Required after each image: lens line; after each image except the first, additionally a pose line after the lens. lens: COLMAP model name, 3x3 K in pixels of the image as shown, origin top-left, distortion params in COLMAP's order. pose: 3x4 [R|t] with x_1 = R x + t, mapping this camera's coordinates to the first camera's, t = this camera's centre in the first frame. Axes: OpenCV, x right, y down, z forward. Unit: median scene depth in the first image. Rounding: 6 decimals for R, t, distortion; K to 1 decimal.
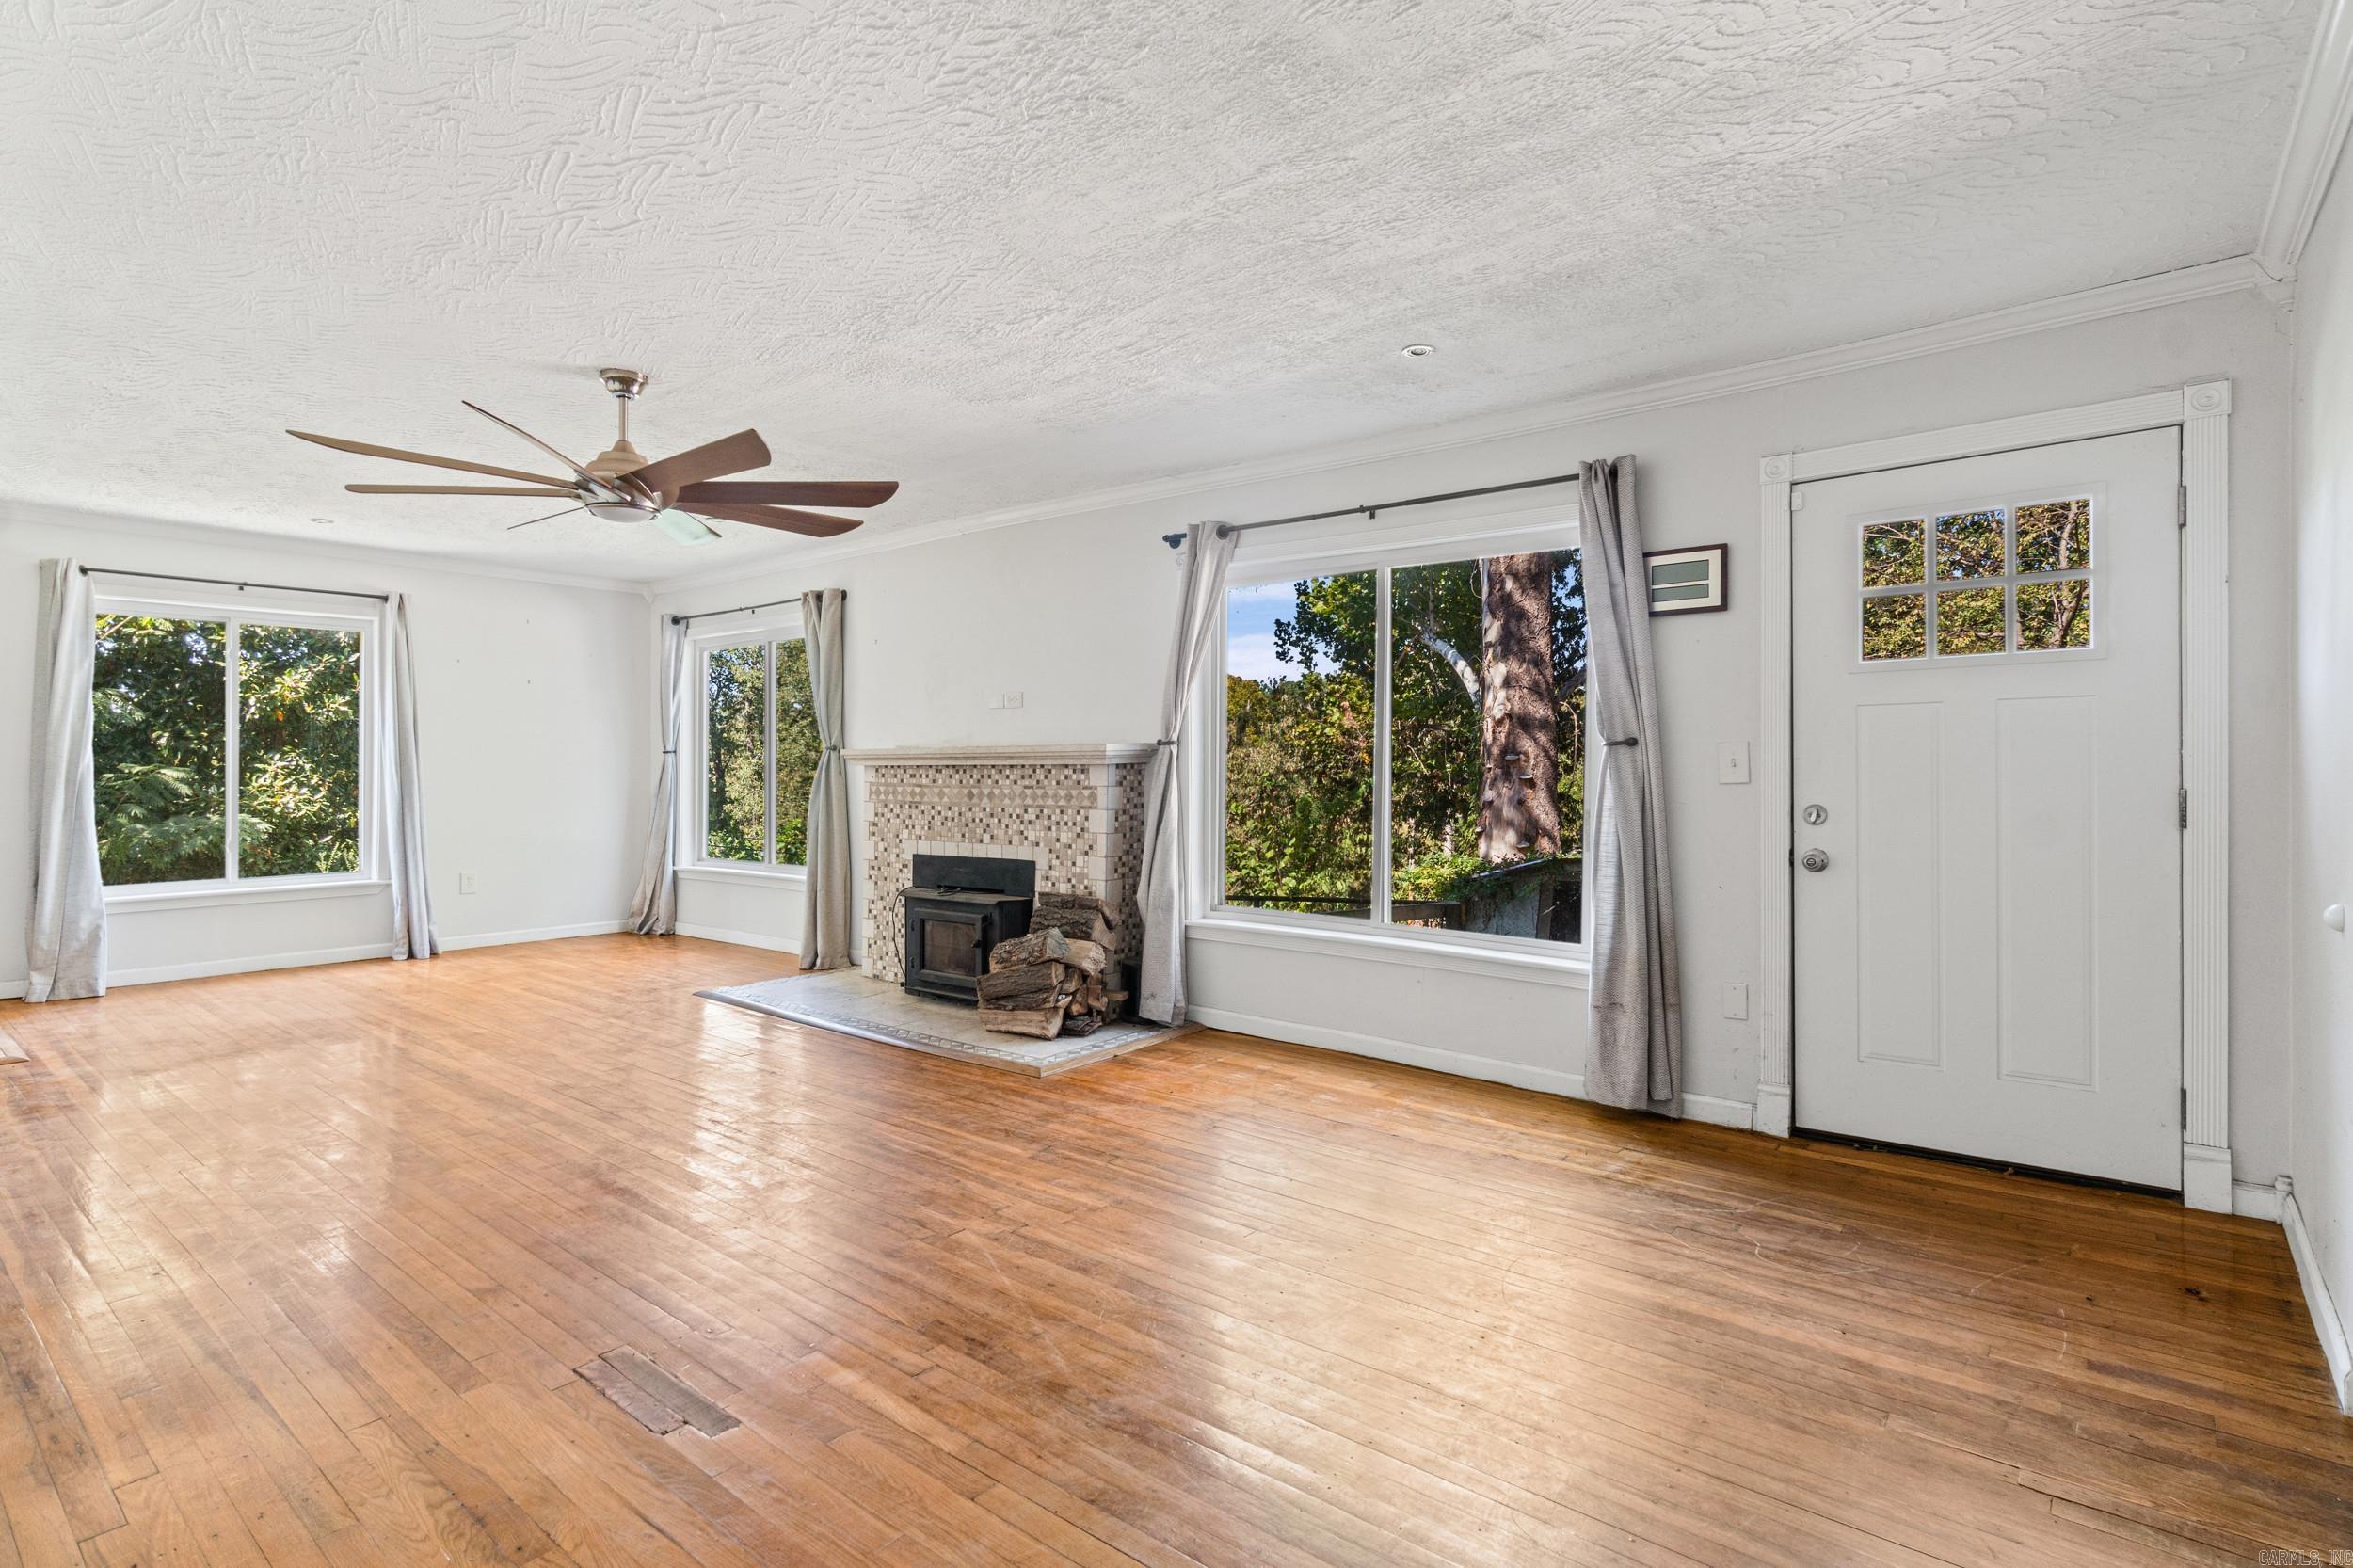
lens RADIAL K [[1146.7, 0, 1171.9], [0, 1146.7, 777.5], [0, 0, 1]] dist [0.003518, 0.000221]
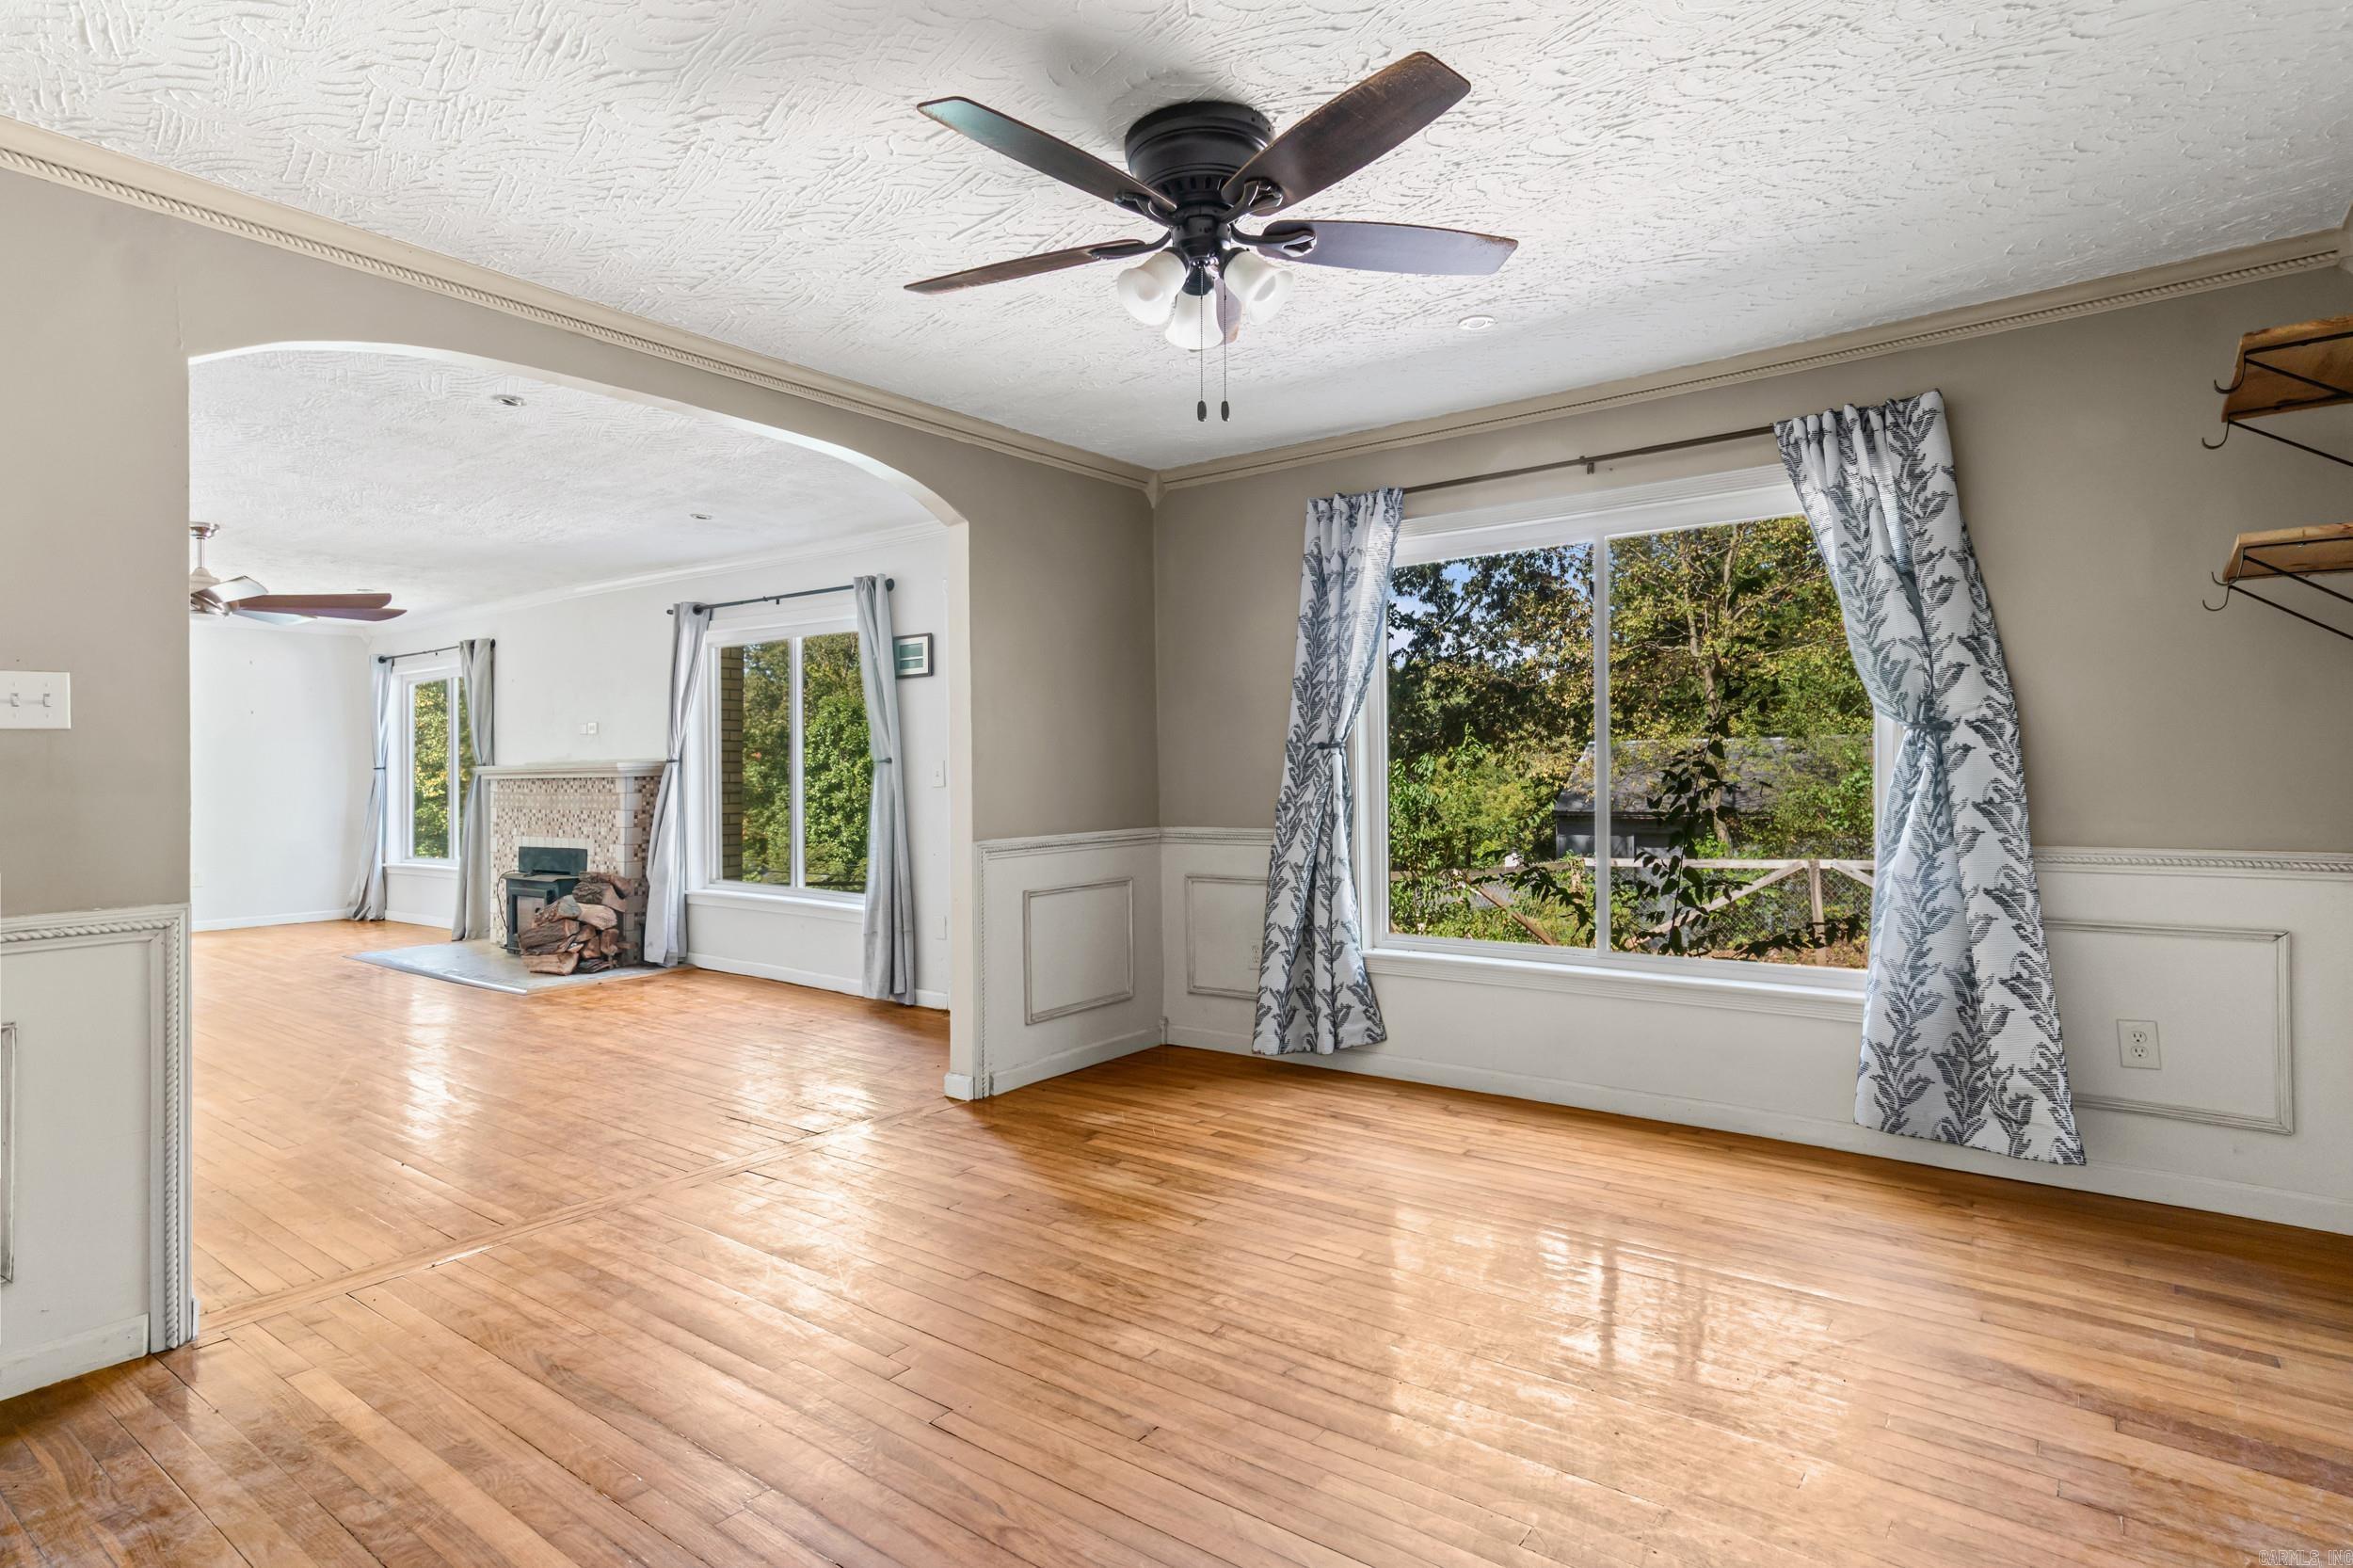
lens RADIAL K [[1208.0, 0, 1181.5], [0, 1208.0, 774.8], [0, 0, 1]] dist [0.000358, -0.000047]
pose [[0.999126, -0.011264, 0.040262, 0.564723], [0.011443, 0.999926, -0.004236, -0.000925], [-0.040211, 0.004693, 0.999180, -0.482726]]
